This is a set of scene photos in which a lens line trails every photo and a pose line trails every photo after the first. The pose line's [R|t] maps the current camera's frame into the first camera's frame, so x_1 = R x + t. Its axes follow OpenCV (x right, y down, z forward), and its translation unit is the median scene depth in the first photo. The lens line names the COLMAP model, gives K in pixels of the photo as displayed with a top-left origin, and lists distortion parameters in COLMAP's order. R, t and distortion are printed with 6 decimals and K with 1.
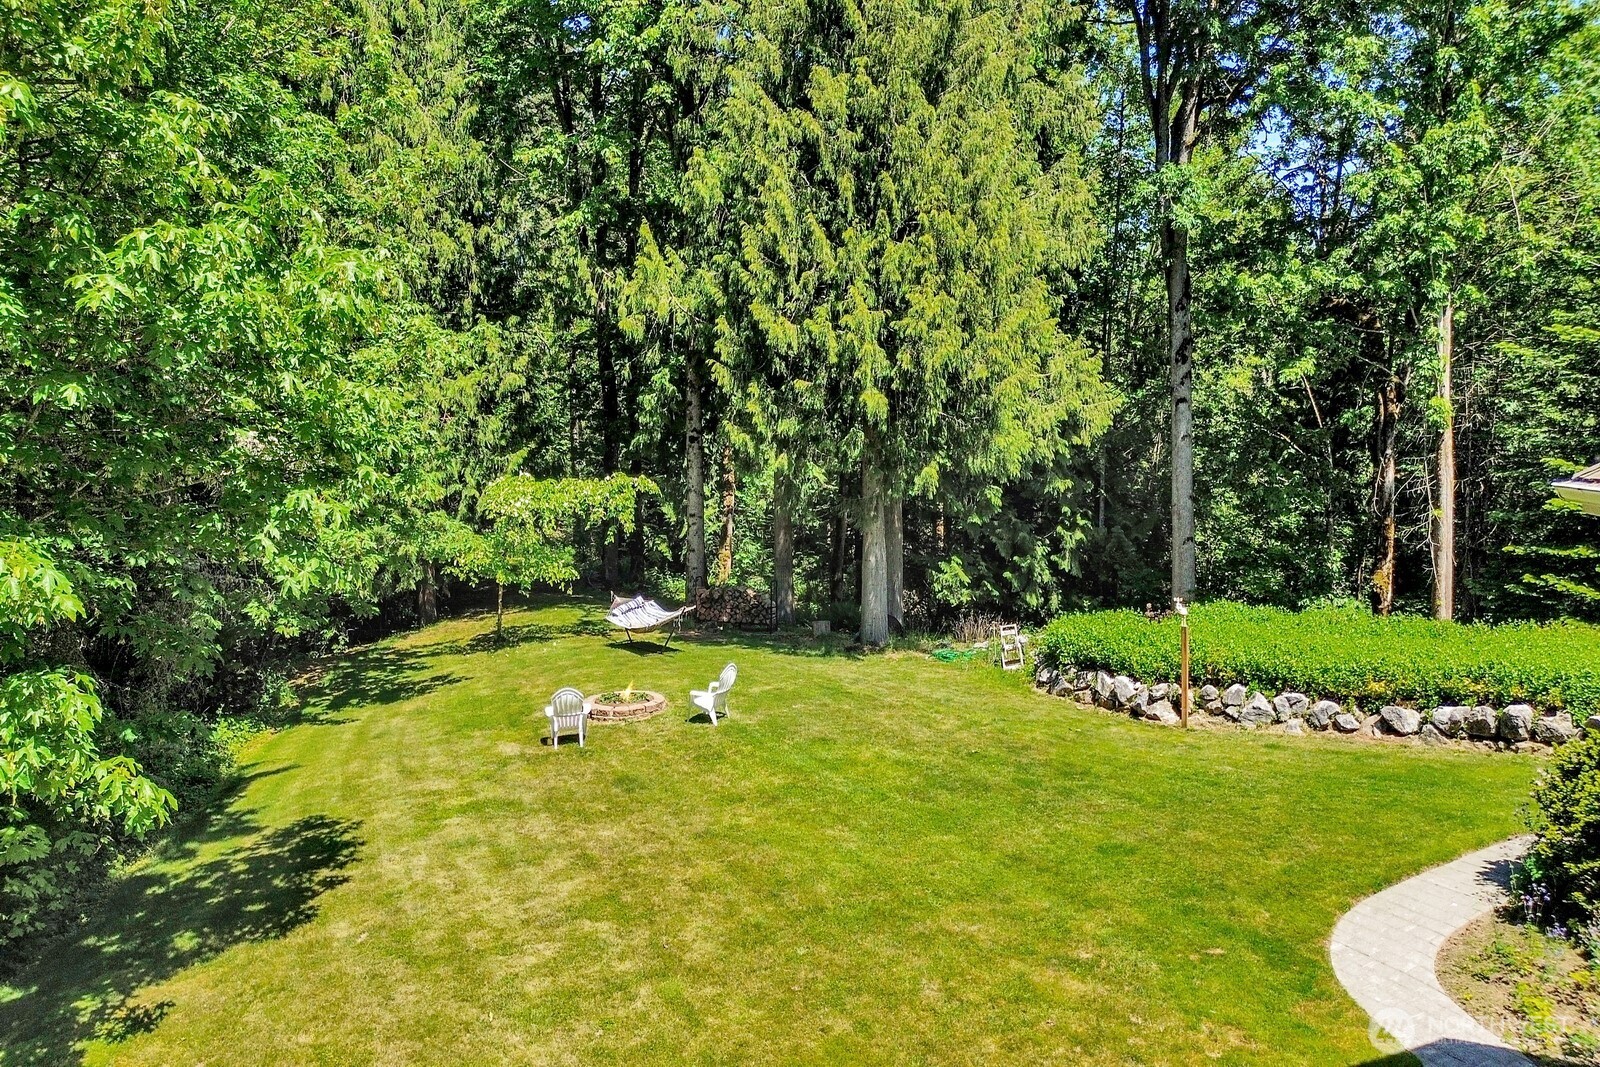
lens RADIAL K [[1132.2, 0, 803.7], [0, 1132.2, 506.6], [0, 0, 1]] dist [0.088838, -0.145803]
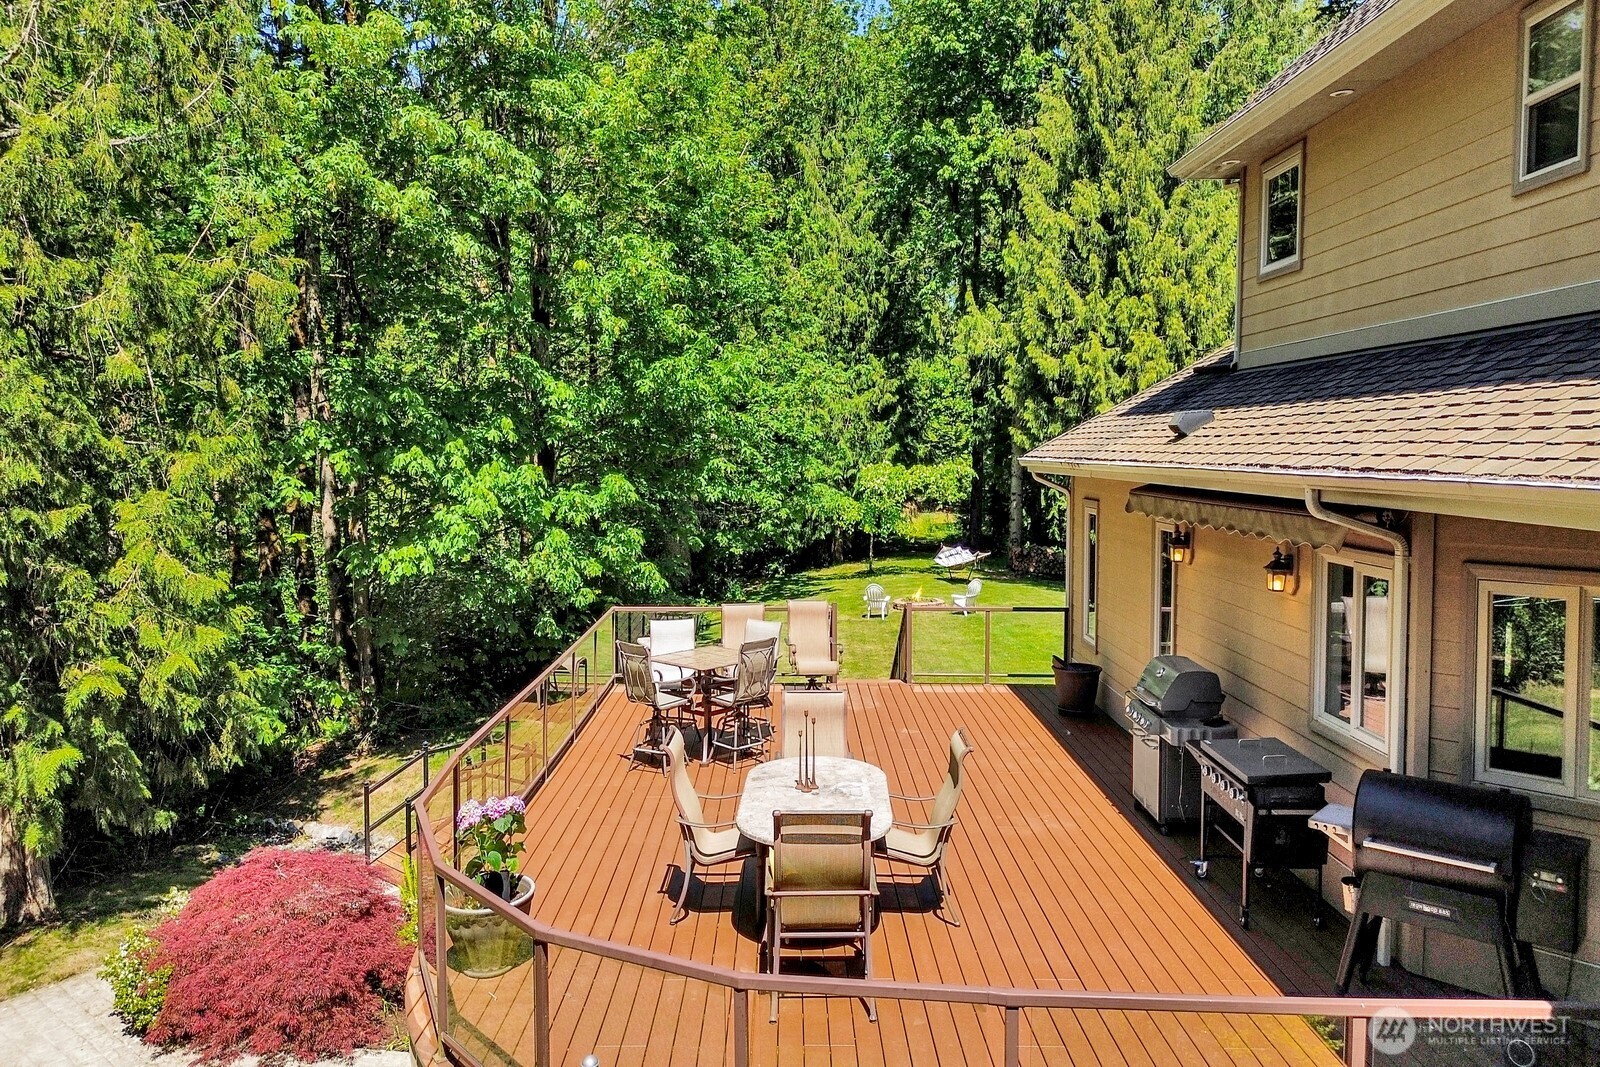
lens RADIAL K [[1132.2, 0, 803.7], [0, 1132.2, 506.6], [0, 0, 1]] dist [0.088838, -0.145803]
pose [[0.915246, 0.026292, -0.402037, 0.280001], [-0.026426, 0.999637, 0.005214, 0.027813], [0.402028, 0.005852, 0.915609, -0.447990]]
